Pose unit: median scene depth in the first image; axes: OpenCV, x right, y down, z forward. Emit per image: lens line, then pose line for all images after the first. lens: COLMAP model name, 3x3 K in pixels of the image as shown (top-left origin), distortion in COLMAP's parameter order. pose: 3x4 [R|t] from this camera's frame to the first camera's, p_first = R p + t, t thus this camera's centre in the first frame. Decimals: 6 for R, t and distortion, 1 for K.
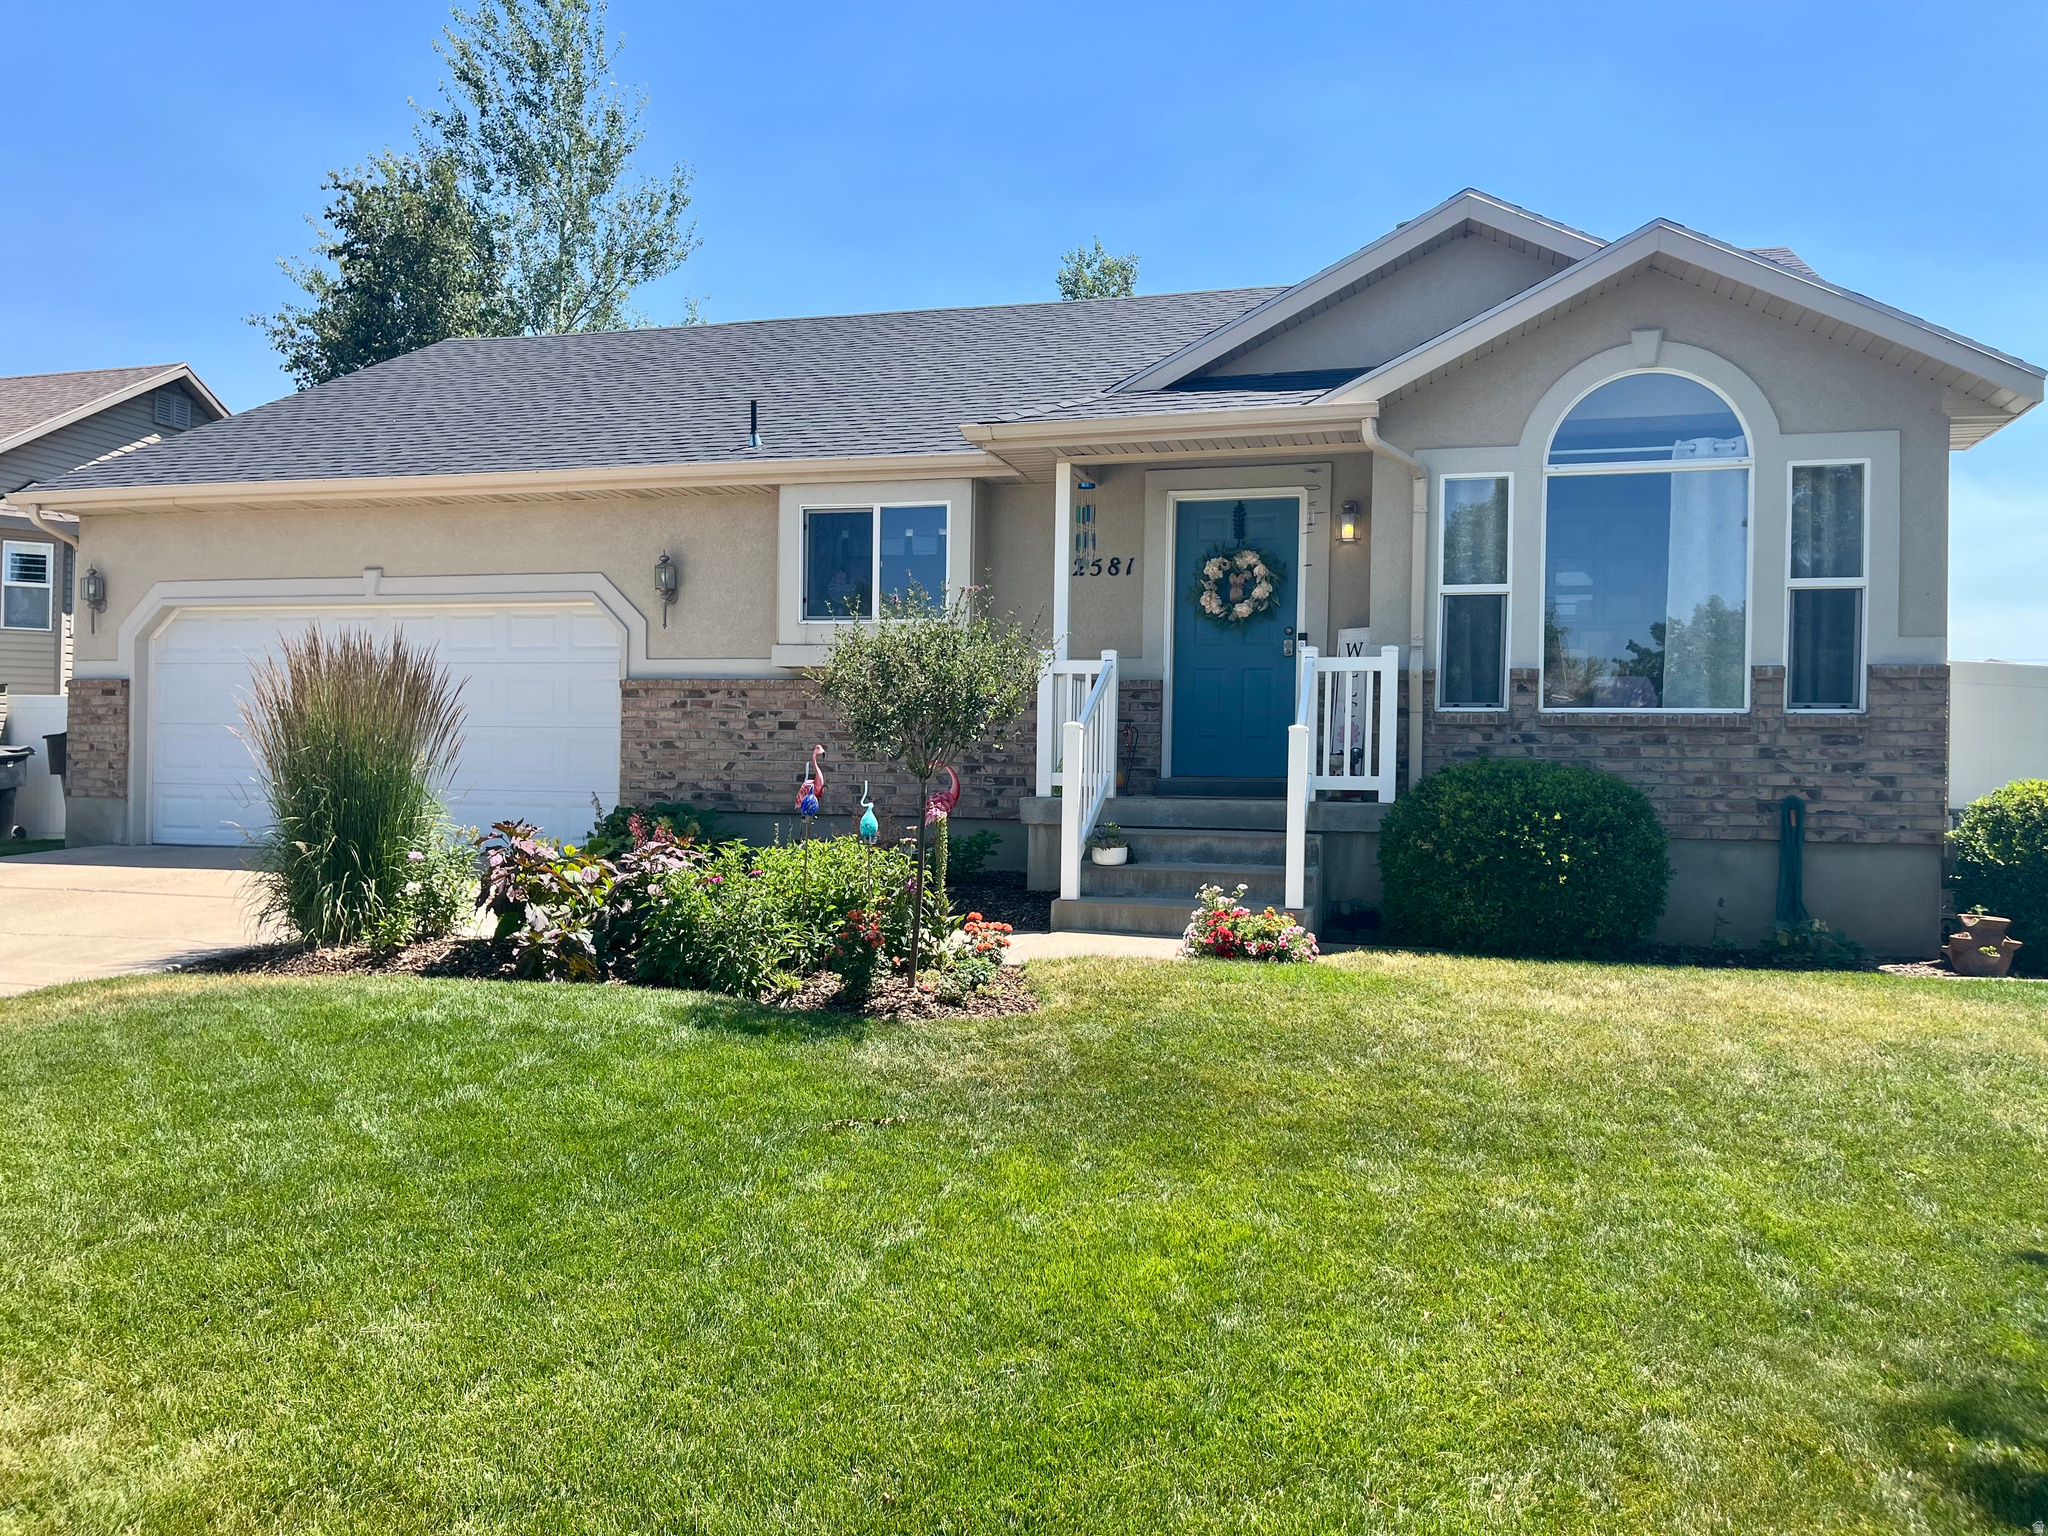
lens RADIAL K [[1551.4, 0, 1024.0], [0, 1551.4, 768.0], [0, 0, 1]] dist [0.024812, -0.001694]
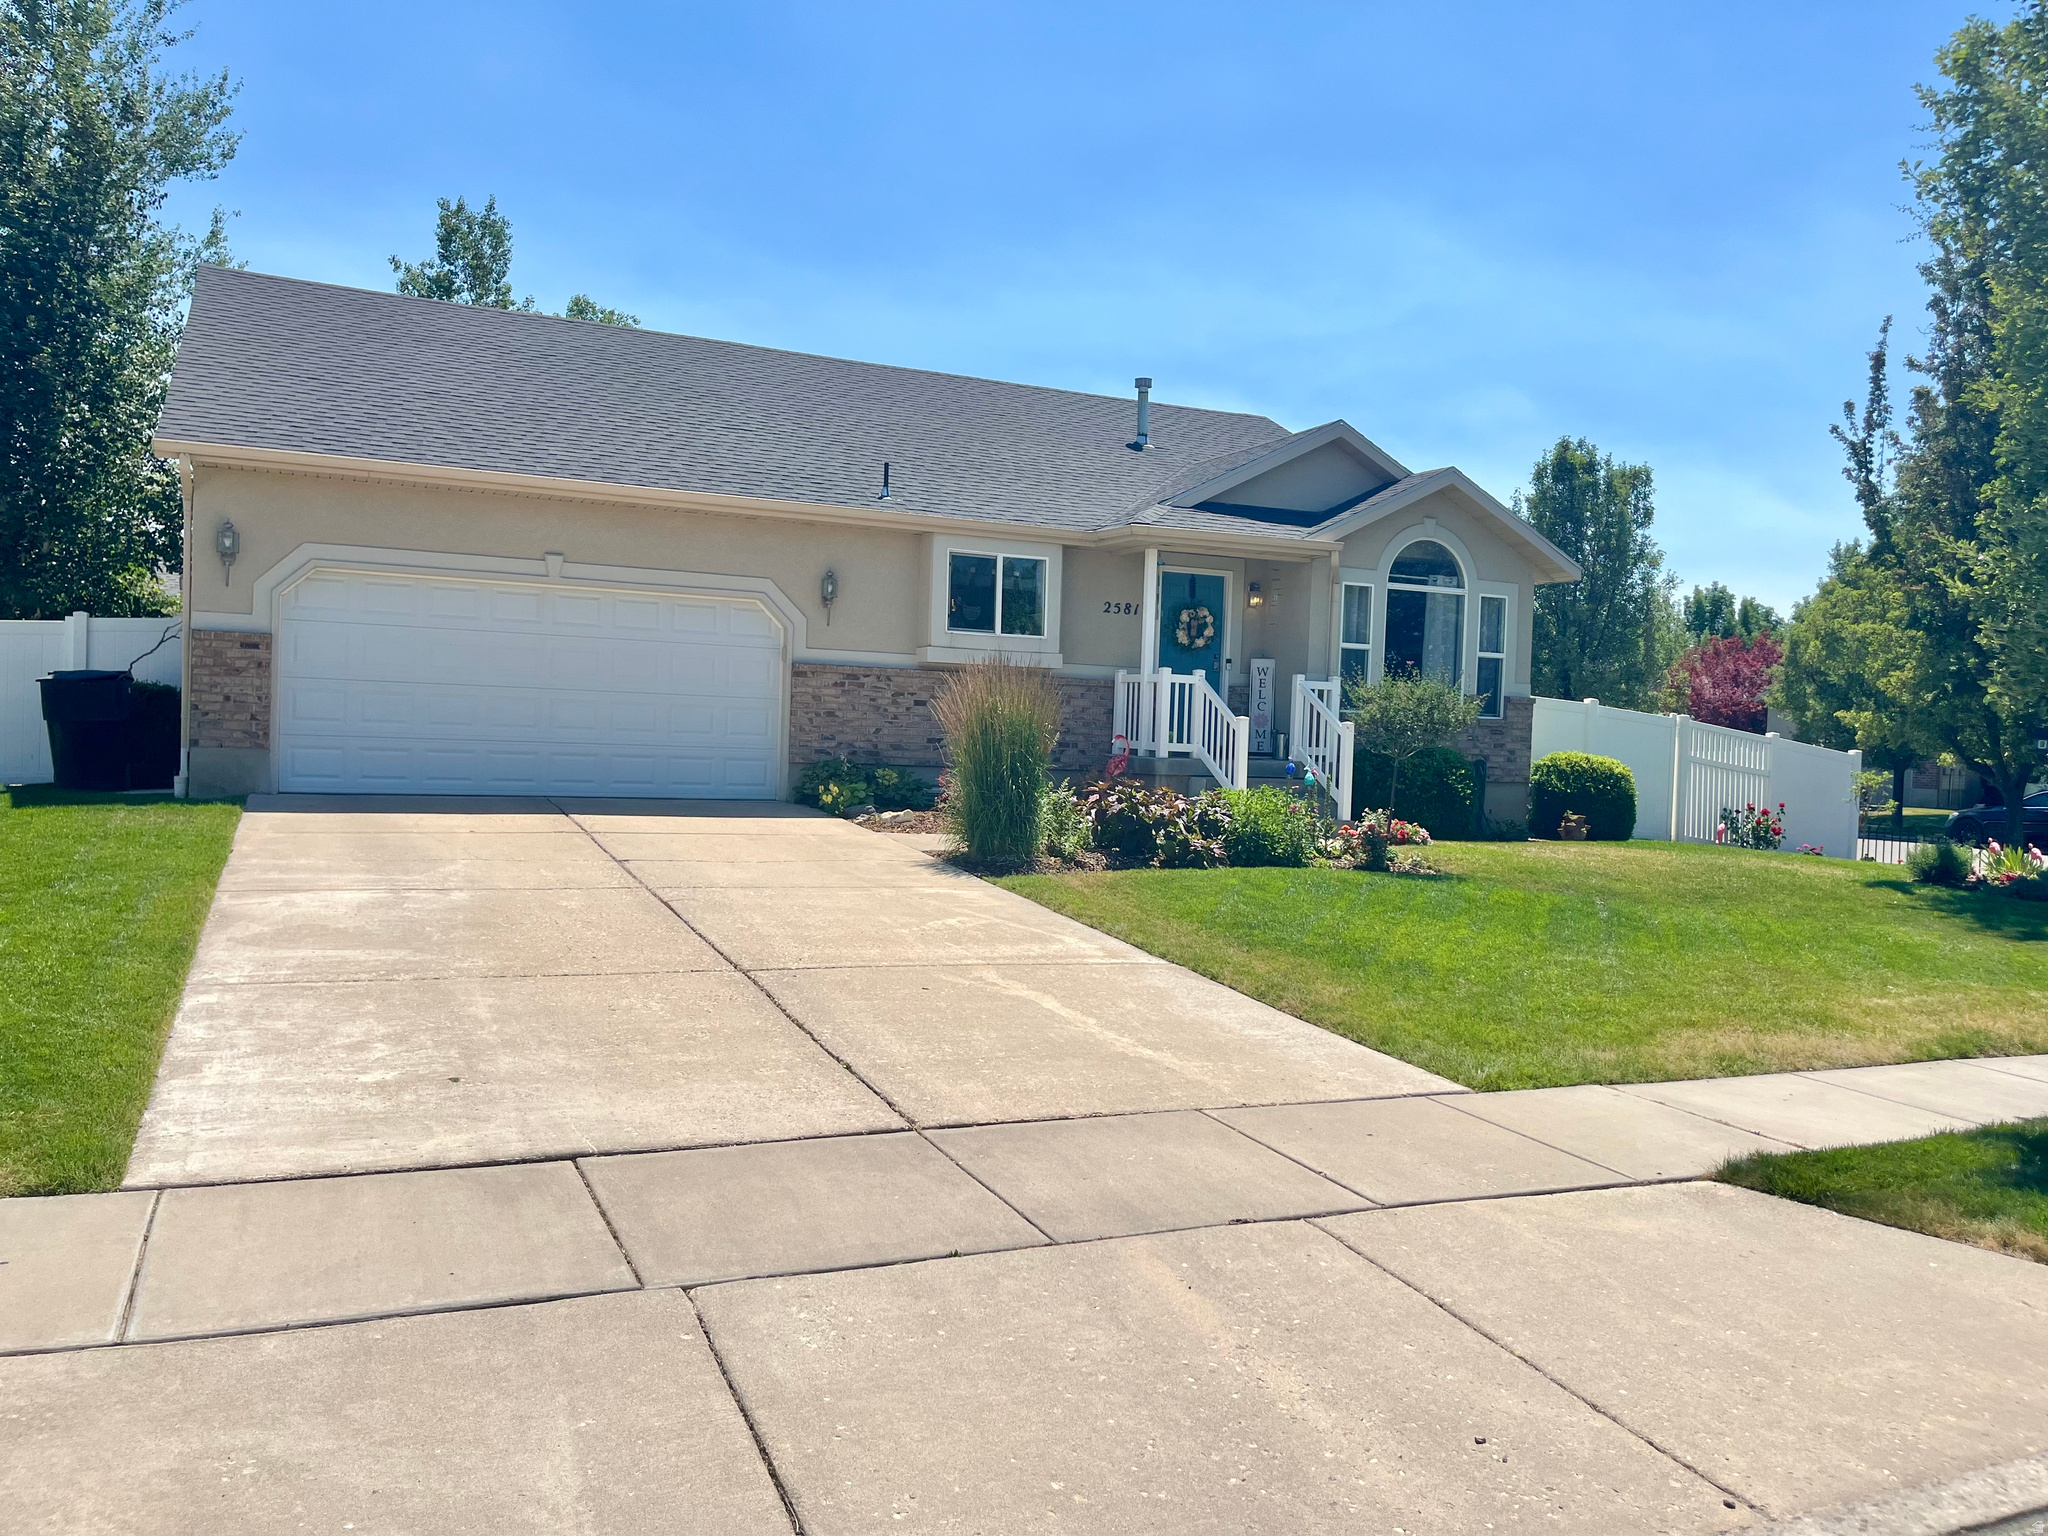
lens RADIAL K [[1551.4, 0, 1024.0], [0, 1551.4, 768.0], [0, 0, 1]] dist [0.024812, -0.001694]
pose [[0.765939, 0.000139, 0.642913, -1.050548], [-0.024070, 0.999305, 0.028461, -0.011637], [-0.642463, -0.037274, 0.765410, -0.140818]]
